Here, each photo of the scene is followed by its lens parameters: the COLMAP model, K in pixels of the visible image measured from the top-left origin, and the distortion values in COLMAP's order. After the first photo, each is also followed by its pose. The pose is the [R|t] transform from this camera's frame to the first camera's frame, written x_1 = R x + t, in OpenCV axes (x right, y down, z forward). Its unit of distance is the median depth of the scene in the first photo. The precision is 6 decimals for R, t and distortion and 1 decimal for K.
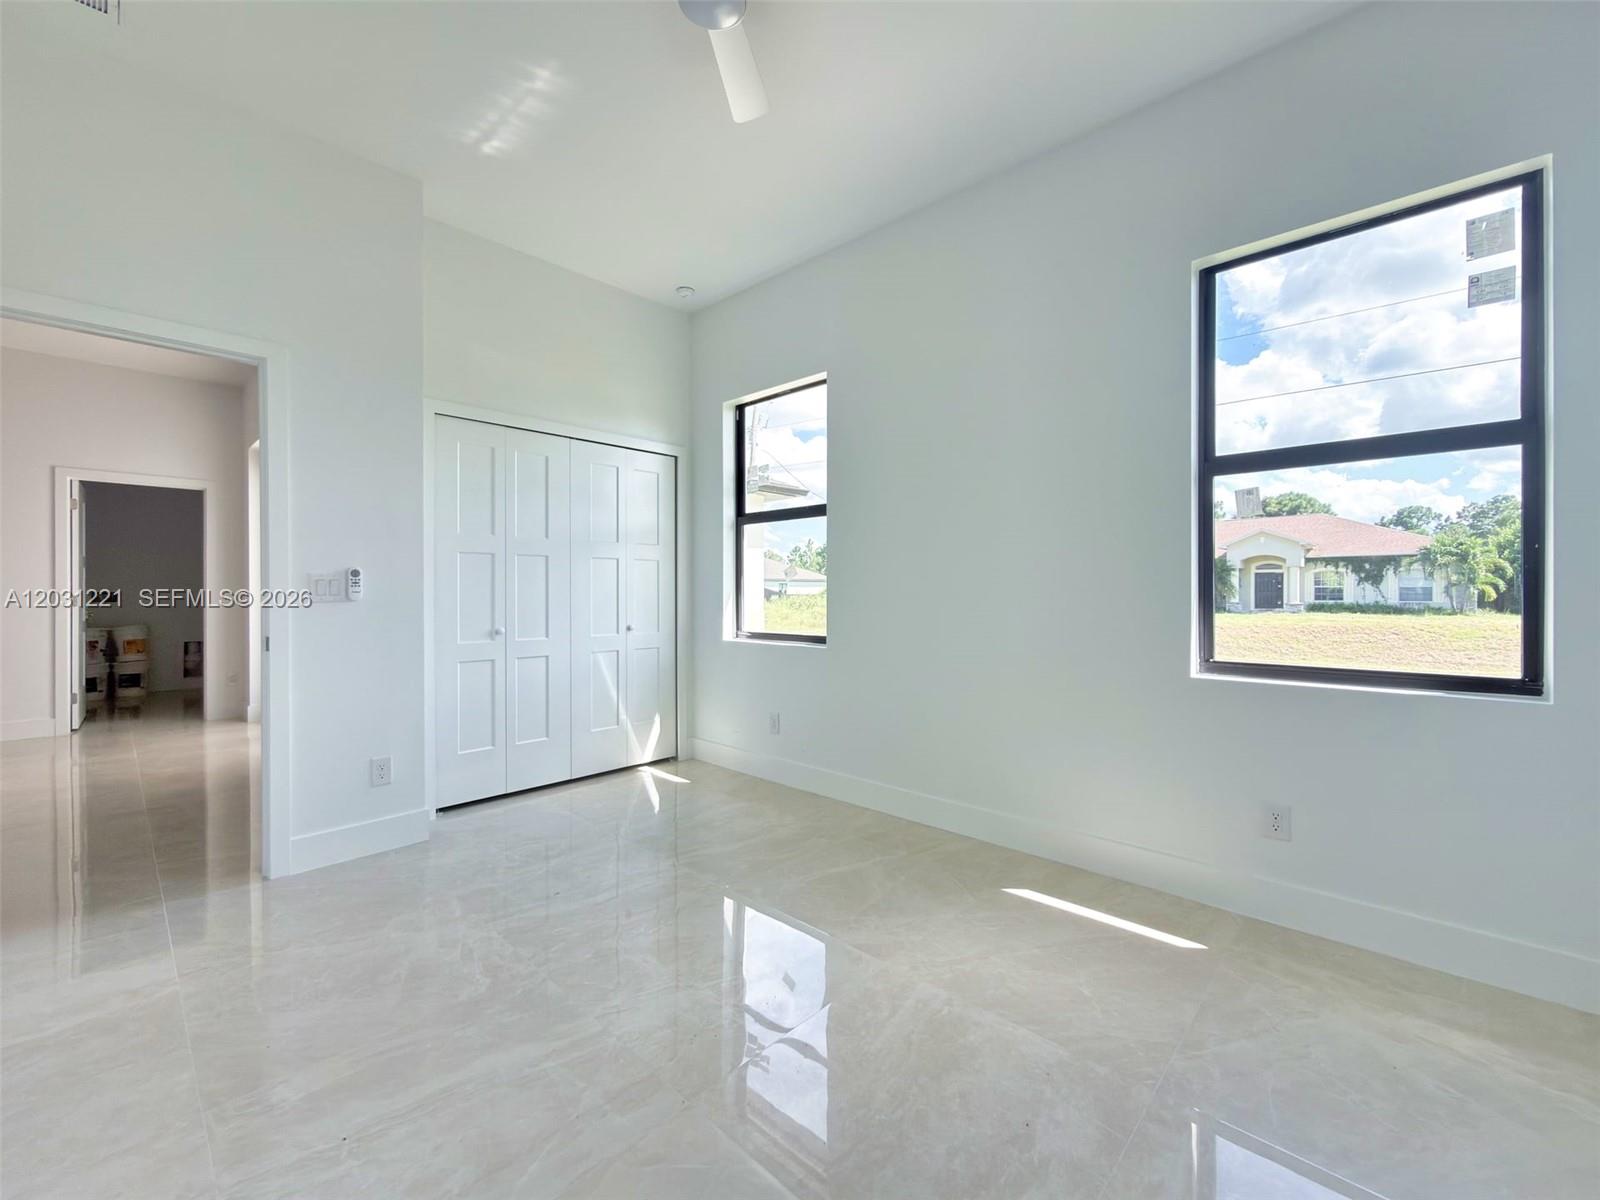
lens RADIAL K [[645.9, 0, 792.6], [0, 645.9, 586.4], [0, 0, 1]] dist [0.001248, 0.000170]
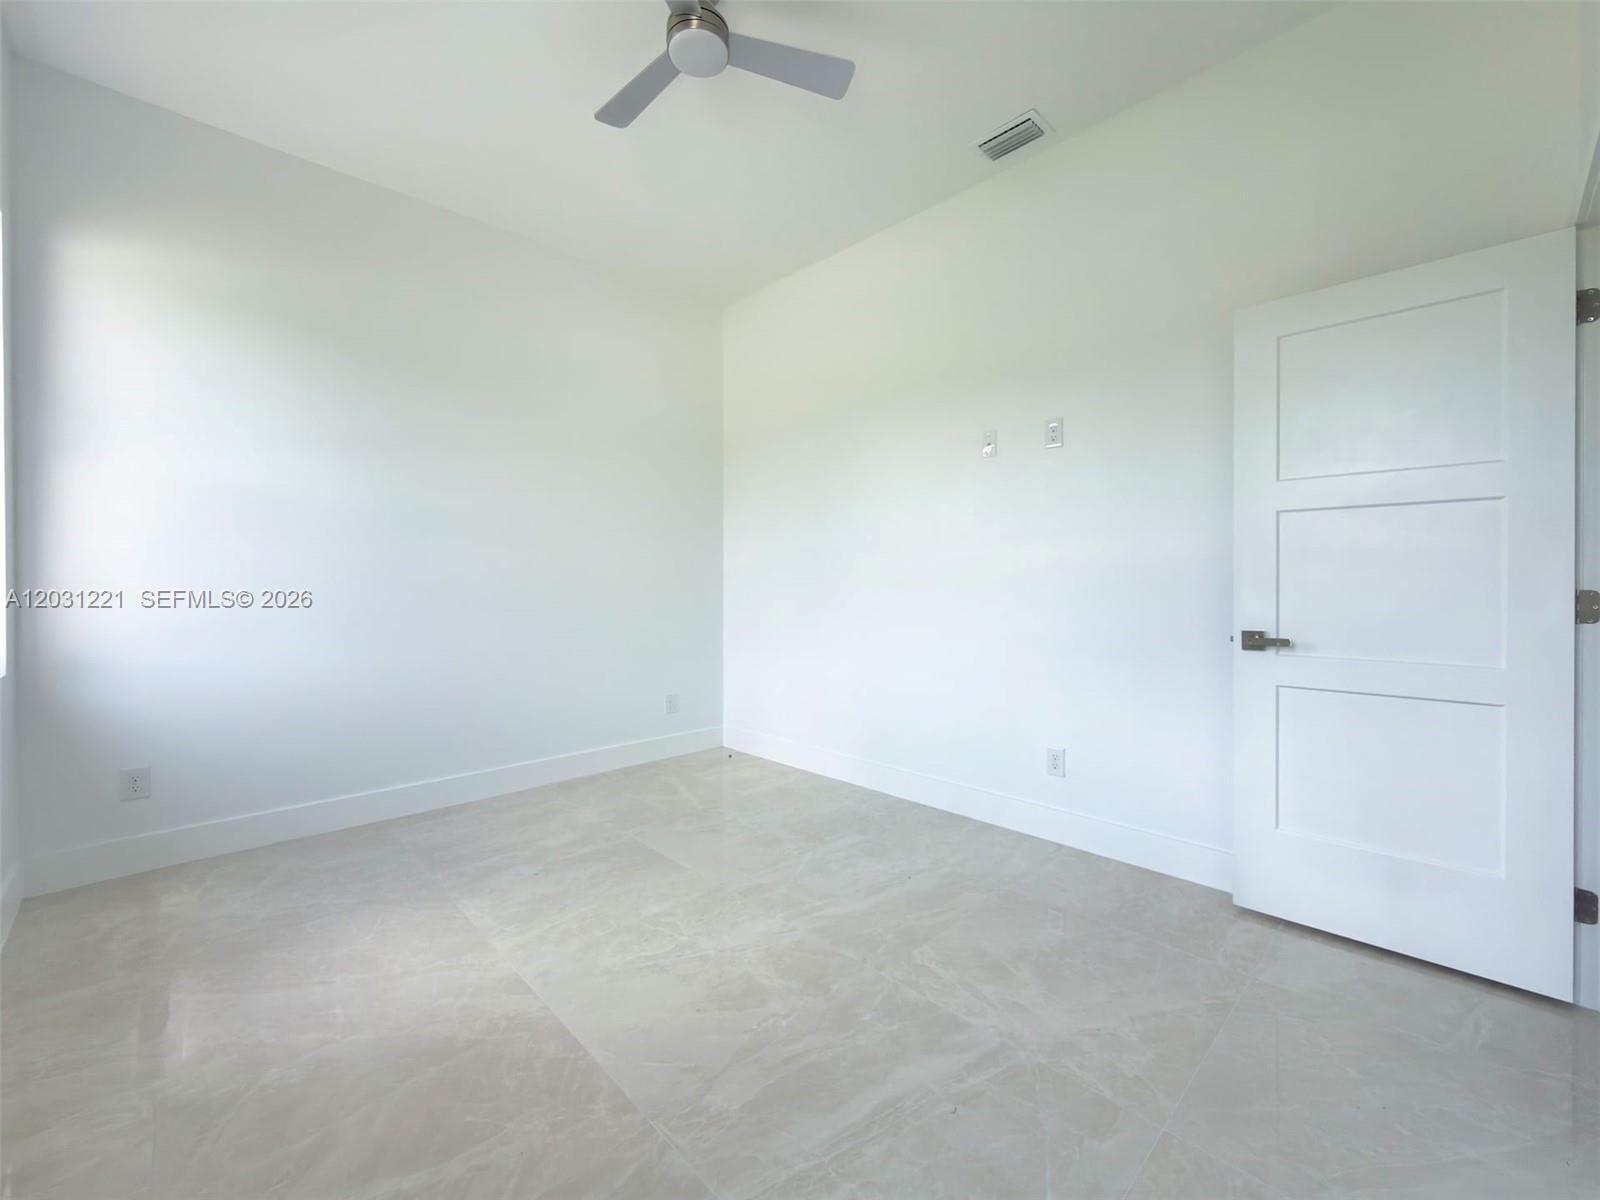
lens RADIAL K [[645.9, 0, 792.6], [0, 645.9, 586.4], [0, 0, 1]] dist [0.001248, 0.000170]
pose [[-0.998546, 0.000535, 0.053910, -0.331114], [0.000649, 0.999998, 0.002102, 0.019162], [-0.053909, 0.002134, -0.998544, 2.038729]]
